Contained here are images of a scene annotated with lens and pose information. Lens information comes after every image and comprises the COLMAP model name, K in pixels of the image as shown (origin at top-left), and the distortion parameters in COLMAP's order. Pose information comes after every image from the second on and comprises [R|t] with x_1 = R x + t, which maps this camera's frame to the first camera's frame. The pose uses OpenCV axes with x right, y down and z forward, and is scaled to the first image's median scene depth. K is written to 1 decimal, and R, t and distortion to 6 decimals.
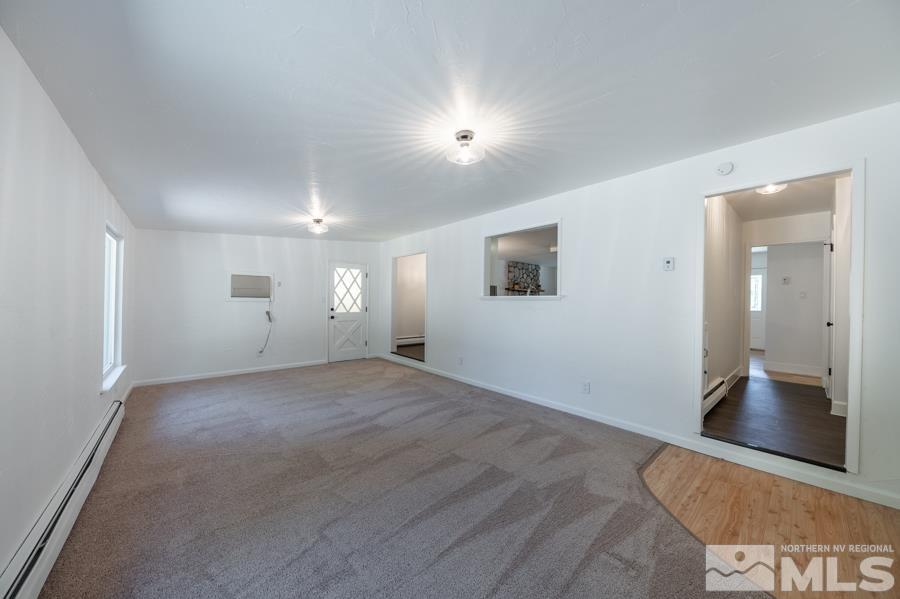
lens RADIAL K [[312.8, 0, 449.4], [0, 312.8, 301.4], [0, 0, 1]] dist [-0.000210, -0.000044]
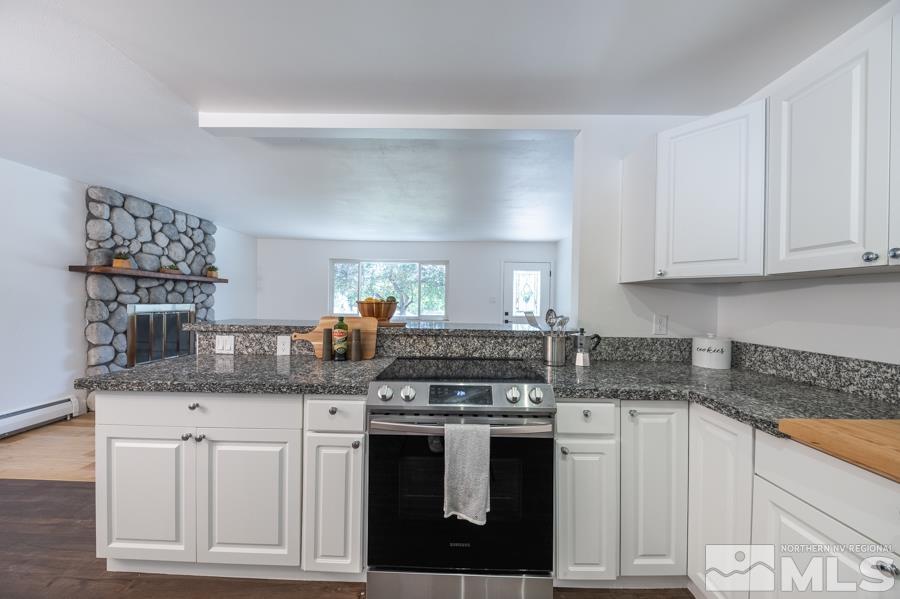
lens RADIAL K [[312.8, 0, 453.1], [0, 312.8, 300.7], [0, 0, 1]] dist [-0.000210, -0.000044]
pose [[0.663500, -0.004715, 0.748161, 0.193065], [-0.006571, 0.999905, 0.012128, -0.013189], [-0.748147, -0.012963, 0.663406, 0.480480]]
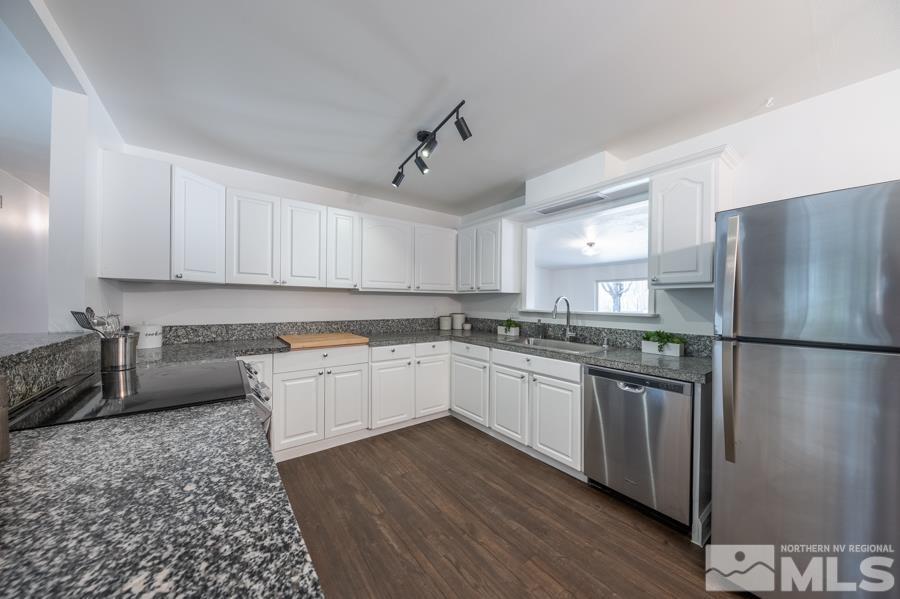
lens RADIAL K [[312.8, 0, 450.6], [0, 312.8, 300.6], [0, 0, 1]] dist [-0.000210, -0.000044]
pose [[-0.997115, -0.021238, 0.072871, 0.174475], [-0.021594, 0.999758, -0.004102, -0.010853], [-0.072766, -0.005664, -0.997333, 1.219279]]
